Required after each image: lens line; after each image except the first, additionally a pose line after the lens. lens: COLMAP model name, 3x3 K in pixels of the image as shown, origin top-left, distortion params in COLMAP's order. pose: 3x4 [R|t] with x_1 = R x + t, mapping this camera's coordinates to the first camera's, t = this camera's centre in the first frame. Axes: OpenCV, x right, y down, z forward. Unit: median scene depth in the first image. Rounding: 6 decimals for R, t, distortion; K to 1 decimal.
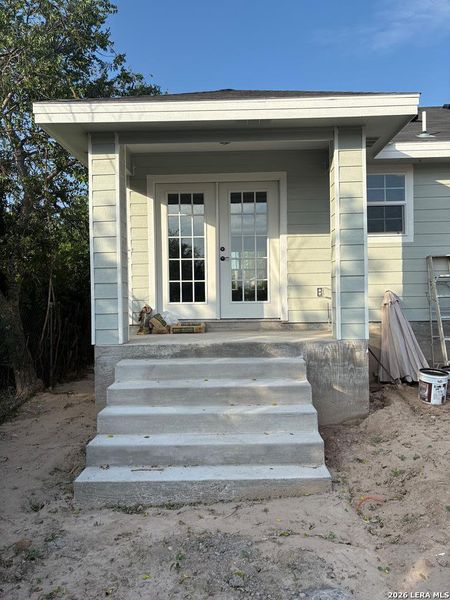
lens RADIAL K [[459.8, 0, 229.1], [0, 459.8, 299.1], [0, 0, 1]] dist [0.042826, -0.035936]
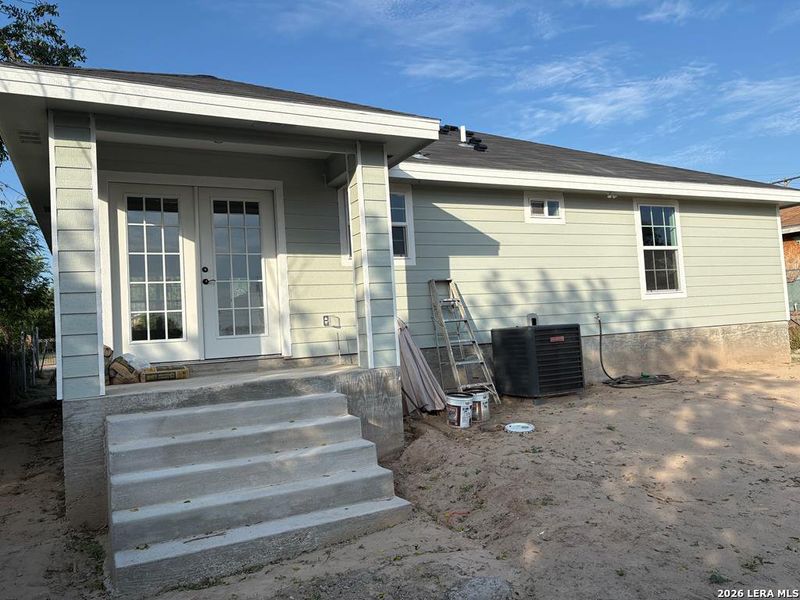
lens RADIAL K [[613.0, 0, 406.3], [0, 613.0, 294.9], [0, 0, 1]] dist [0.042826, -0.035936]
pose [[0.877390, -0.008157, 0.479709, -0.283873], [0.045871, 0.996701, -0.066950, 0.025671], [-0.477581, 0.080746, 0.874870, -0.109914]]
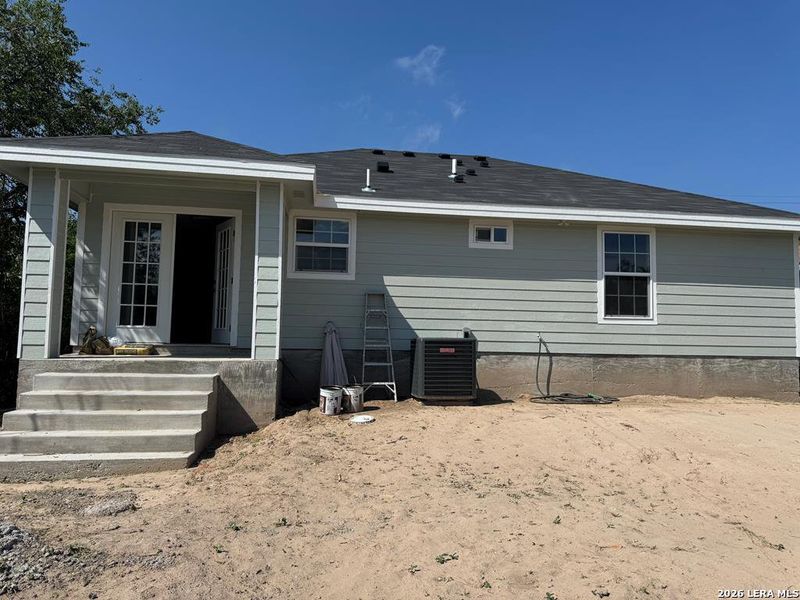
lens RADIAL K [[567.8, 0, 416.6], [0, 567.8, 303.8], [0, 0, 1]] dist [0.029899, -0.024495]
pose [[0.981433, 0.047334, 0.185871, 0.371484], [-0.035313, 0.997097, -0.067462, 0.029384], [-0.188524, 0.059646, 0.980256, -0.504561]]
